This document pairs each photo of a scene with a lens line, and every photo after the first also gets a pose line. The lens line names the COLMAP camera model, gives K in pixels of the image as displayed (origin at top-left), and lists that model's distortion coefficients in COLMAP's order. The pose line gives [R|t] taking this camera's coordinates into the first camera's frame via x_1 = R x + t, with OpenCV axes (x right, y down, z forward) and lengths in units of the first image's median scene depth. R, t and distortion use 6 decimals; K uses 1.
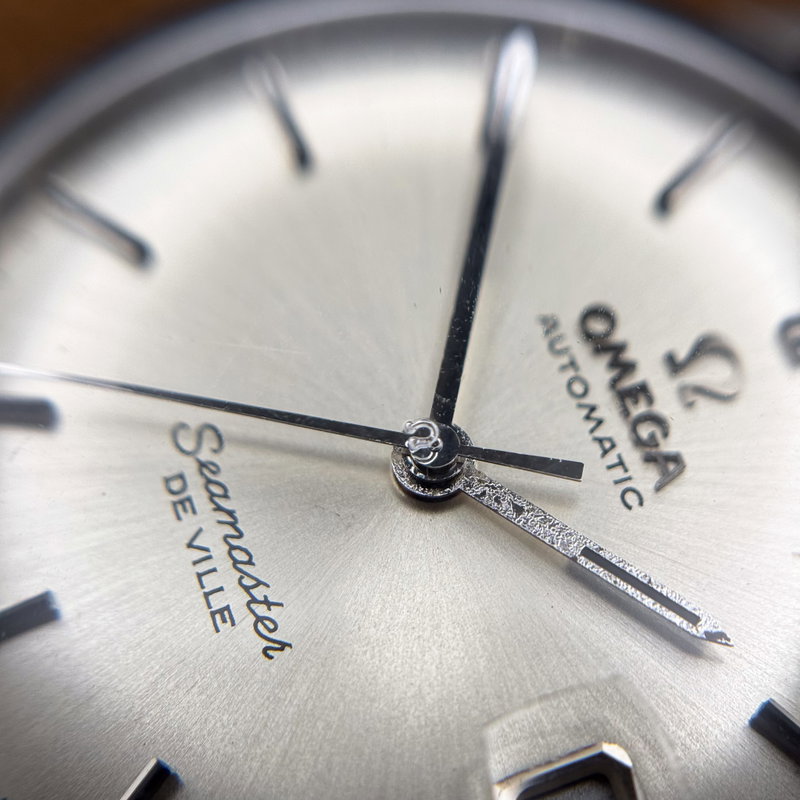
lens RADIAL K [[1896.5, 0, 416.0], [0, 1896.5, 423.6], [0, 0, 1]] dist [0.548579, 0.000000]
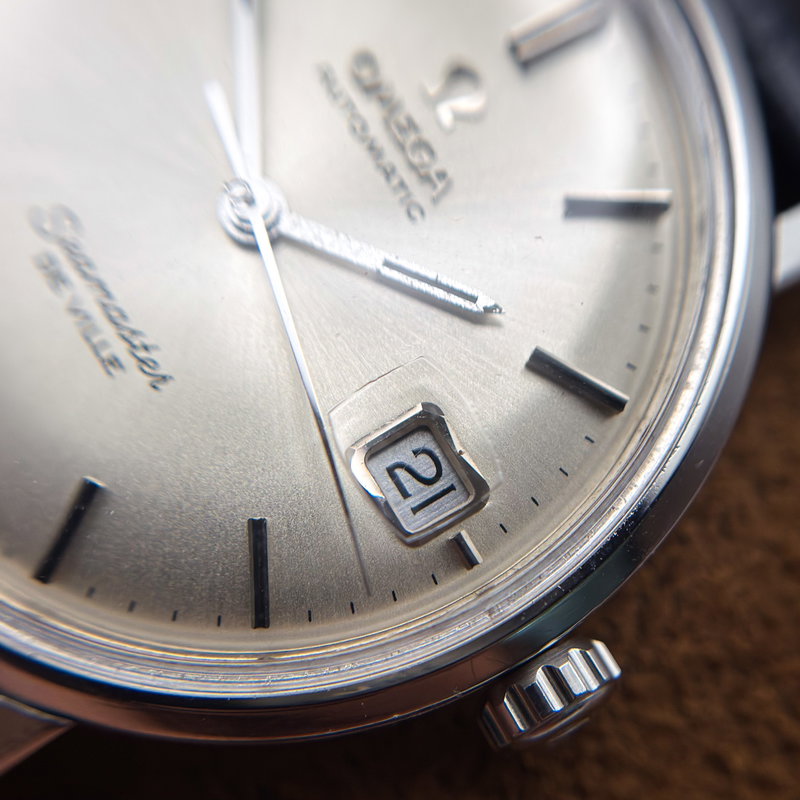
lens RADIAL K [[2438.2, 0, 434.5], [0, 2438.2, 390.7], [0, 0, 1]] dist [1.021076, 0.000000]
pose [[0.980798, -0.186311, 0.057650, 0.010003], [0.173477, 0.968505, 0.178618, -0.134836], [-0.089113, -0.165187, 0.982228, -0.616346]]
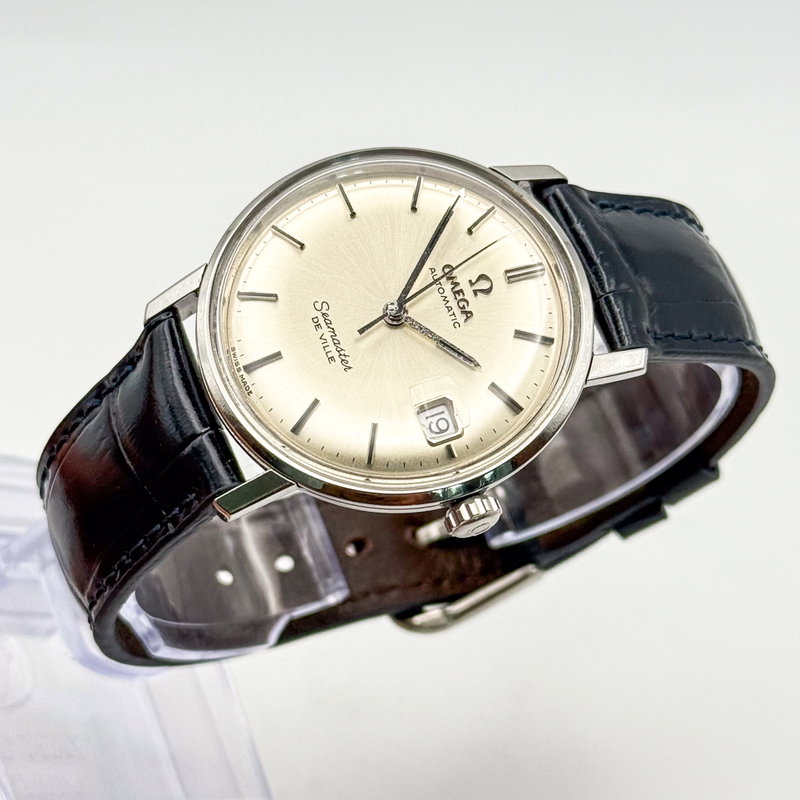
lens RADIAL K [[2268.7, 0, 404.3], [0, 2268.7, 402.6], [0, 0, 1]] dist [0.060700, 0.000000]
pose [[0.999887, 0.003325, 0.014643, -0.031630], [-0.003770, 0.999528, 0.030480, 0.054423], [-0.014535, -0.030532, 0.999428, -2.851291]]
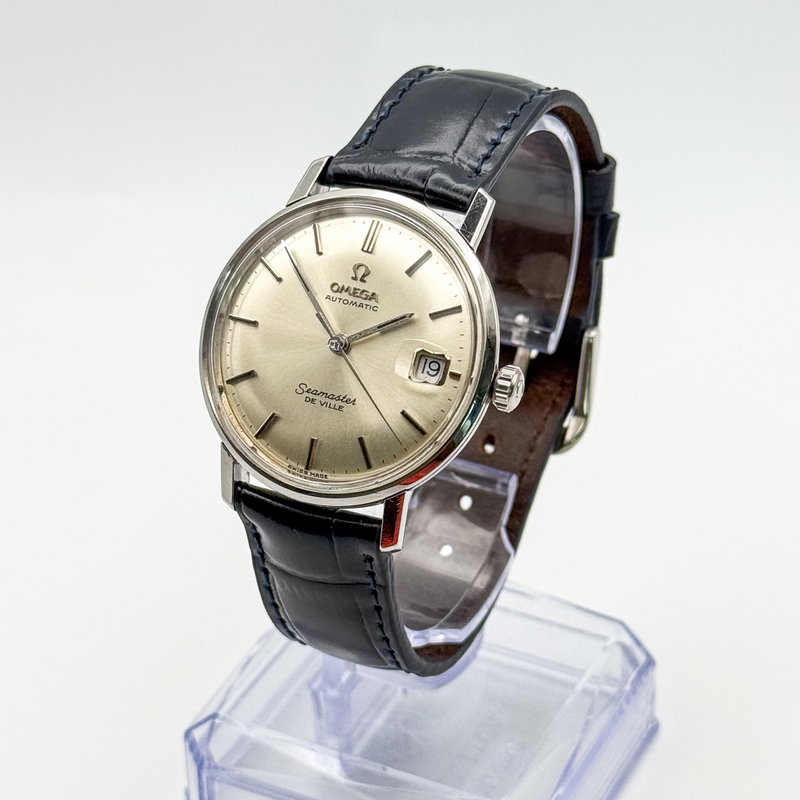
lens RADIAL K [[2268.7, 0, 400.2], [0, 2268.7, 400.3], [0, 0, 1]] dist [0.060700, 0.000000]
pose [[0.569990, -0.817507, -0.082420, 0.379818], [0.821618, 0.566194, 0.066090, -0.123886], [-0.007363, -0.105389, 0.994404, -3.771991]]
